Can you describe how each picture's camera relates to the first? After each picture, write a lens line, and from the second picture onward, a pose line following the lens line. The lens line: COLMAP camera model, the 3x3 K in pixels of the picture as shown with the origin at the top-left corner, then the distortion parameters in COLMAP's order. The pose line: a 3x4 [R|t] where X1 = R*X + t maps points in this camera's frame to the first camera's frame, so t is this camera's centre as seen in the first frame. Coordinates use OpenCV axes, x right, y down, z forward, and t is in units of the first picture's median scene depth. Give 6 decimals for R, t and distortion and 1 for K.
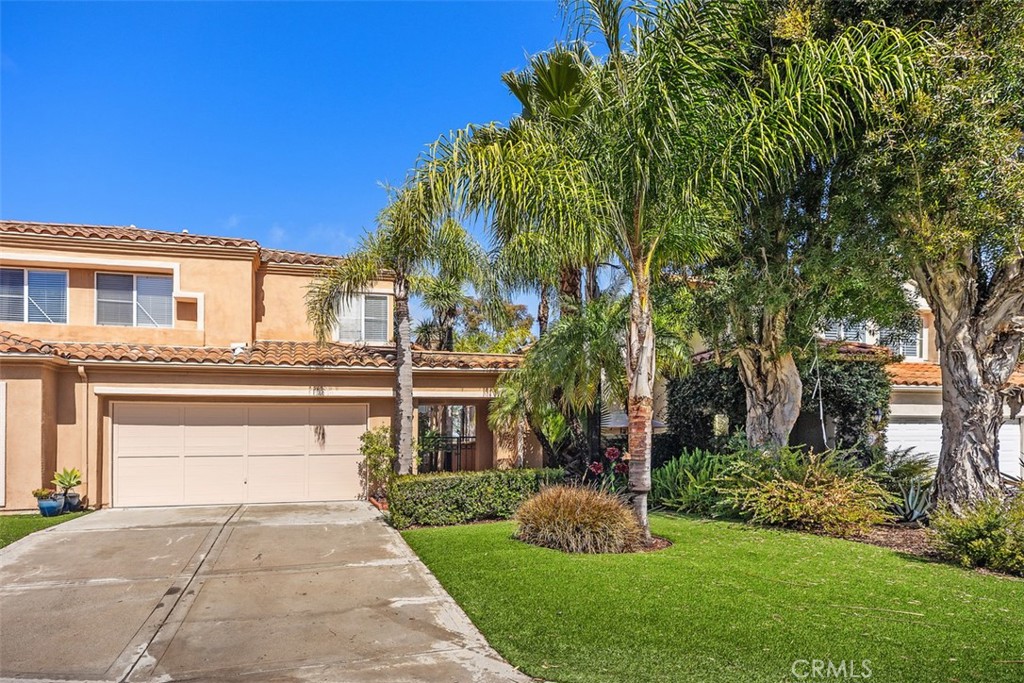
lens RADIAL K [[594.4, 0, 470.1], [0, 594.4, 437.9], [0, 0, 1]] dist [0.011225, -0.001224]
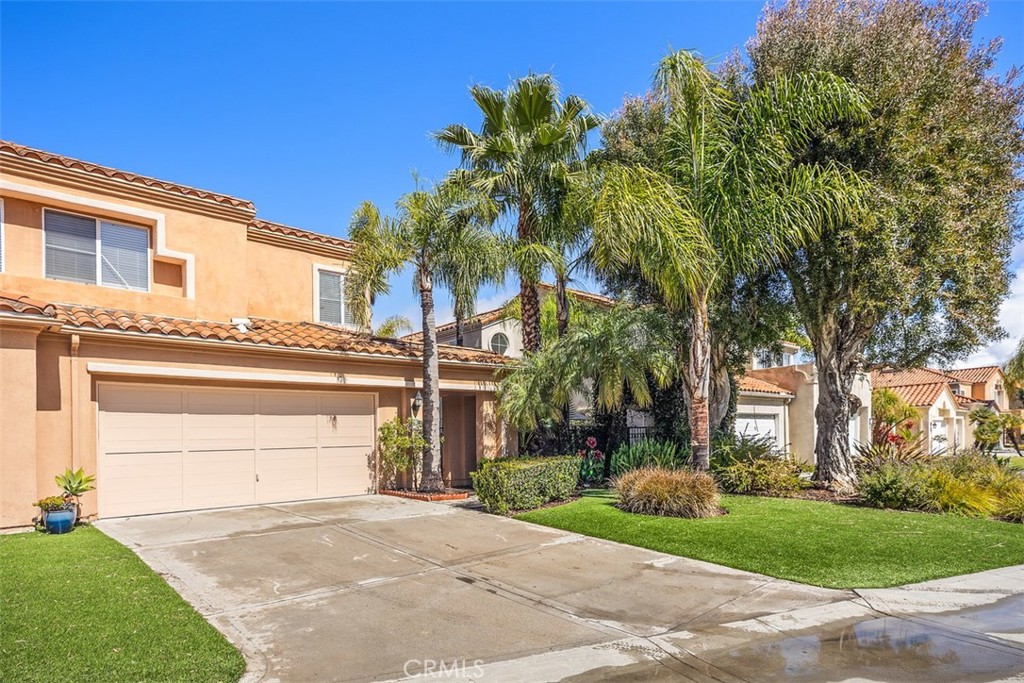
lens RADIAL K [[594.4, 0, 565.5], [0, 594.4, 422.7], [0, 0, 1]] dist [0.011225, -0.001224]
pose [[0.862265, 0.004992, 0.506432, -0.466914], [0.000339, 0.999946, -0.010434, 0.000229], [-0.506457, 0.009169, 0.862217, 0.022126]]
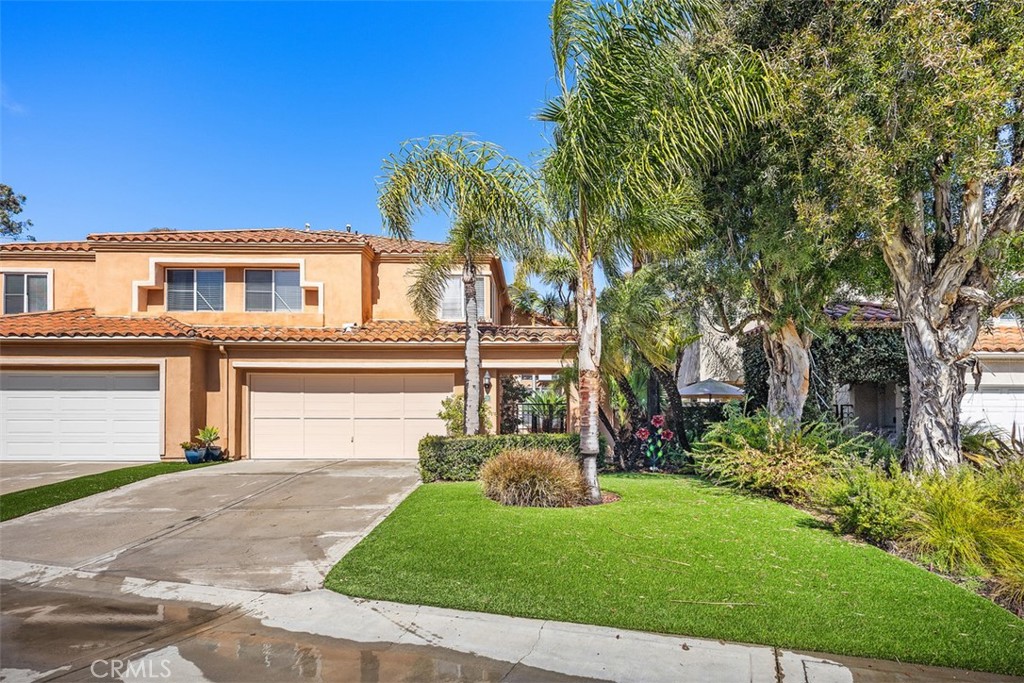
lens RADIAL K [[594.4, 0, 569.3], [0, 594.4, 397.7], [0, 0, 1]] dist [0.011225, -0.001224]
pose [[0.975874, 0.005466, -0.218266, 0.332327], [-0.007575, 0.999932, -0.008824, -0.004479], [0.218203, 0.010264, 0.975849, -0.066766]]
